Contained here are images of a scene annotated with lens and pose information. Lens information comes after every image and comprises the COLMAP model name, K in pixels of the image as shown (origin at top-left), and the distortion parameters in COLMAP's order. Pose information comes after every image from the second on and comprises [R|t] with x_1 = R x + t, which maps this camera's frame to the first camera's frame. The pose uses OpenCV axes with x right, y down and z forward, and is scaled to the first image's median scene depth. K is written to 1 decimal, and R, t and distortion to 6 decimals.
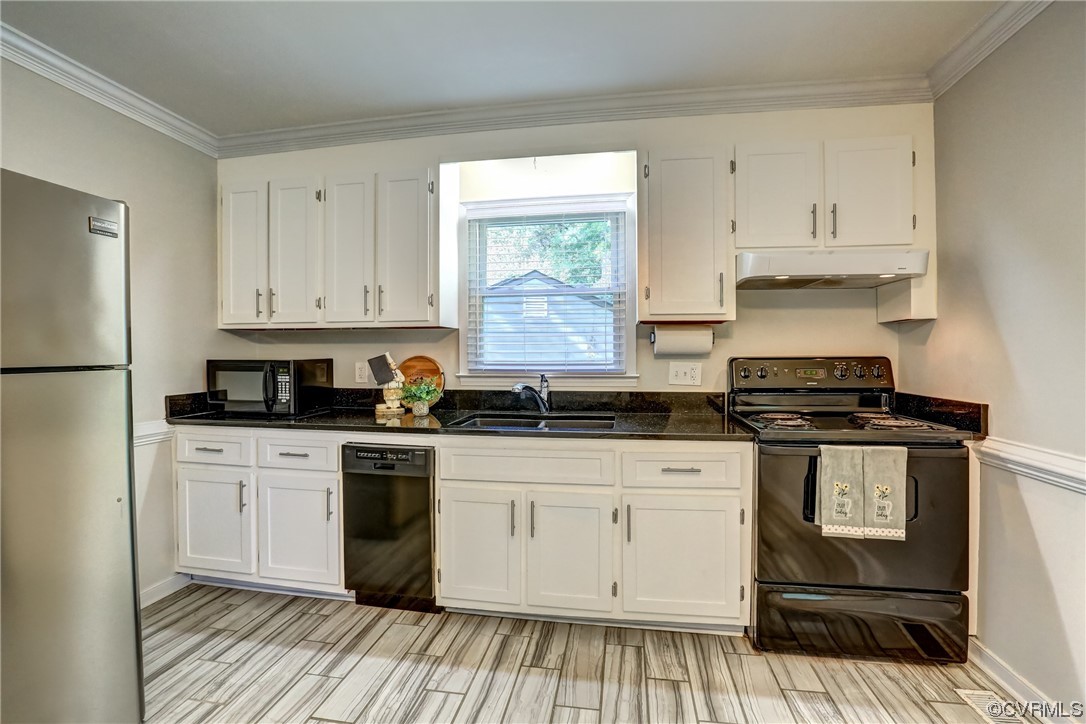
lens RADIAL K [[492.4, 0, 543.3], [0, 492.4, 363.0], [0, 0, 1]] dist [-0.038923, 0.008352]
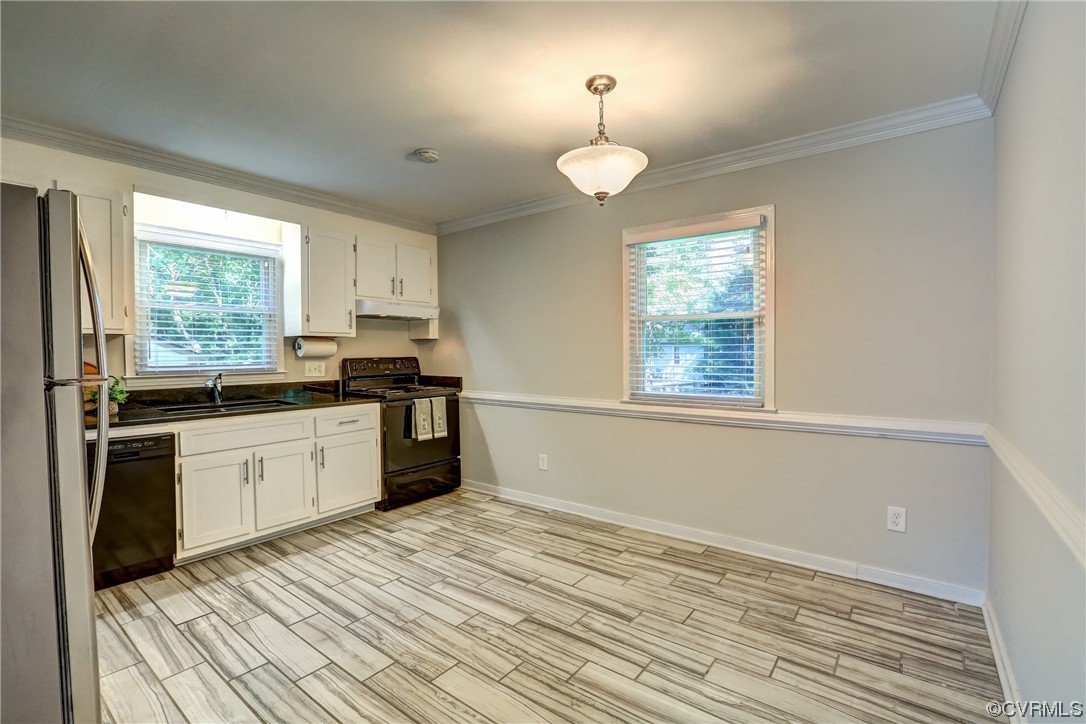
lens RADIAL K [[492.4, 0, 543.5], [0, 492.4, 359.9], [0, 0, 1]] dist [-0.038923, 0.008352]
pose [[0.466744, -0.014156, 0.884279, -0.829568], [0.017853, 0.999819, 0.006582, -0.005582], [-0.884212, 0.012714, 0.466912, -0.397390]]
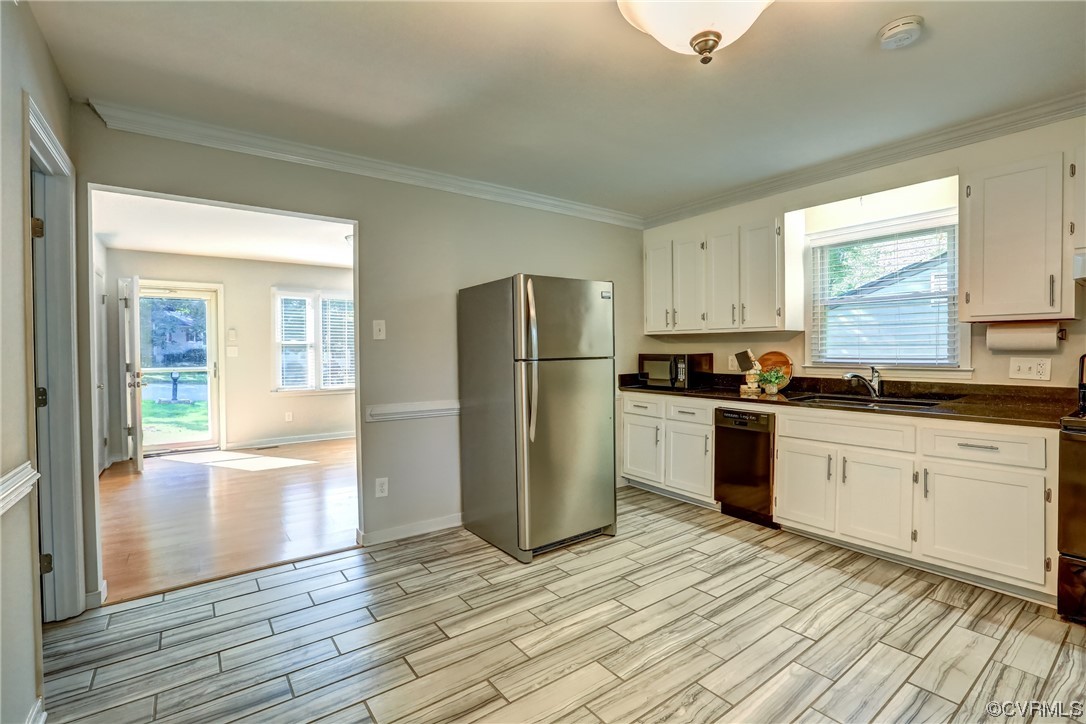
lens RADIAL K [[492.4, 0, 542.3], [0, 492.4, 362.5], [0, 0, 1]] dist [-0.038923, 0.008352]
pose [[0.718002, 0.015098, -0.695877, 0.282677], [-0.006548, 0.999867, 0.014937, 0.000189], [0.696010, -0.006168, 0.718006, -0.515009]]
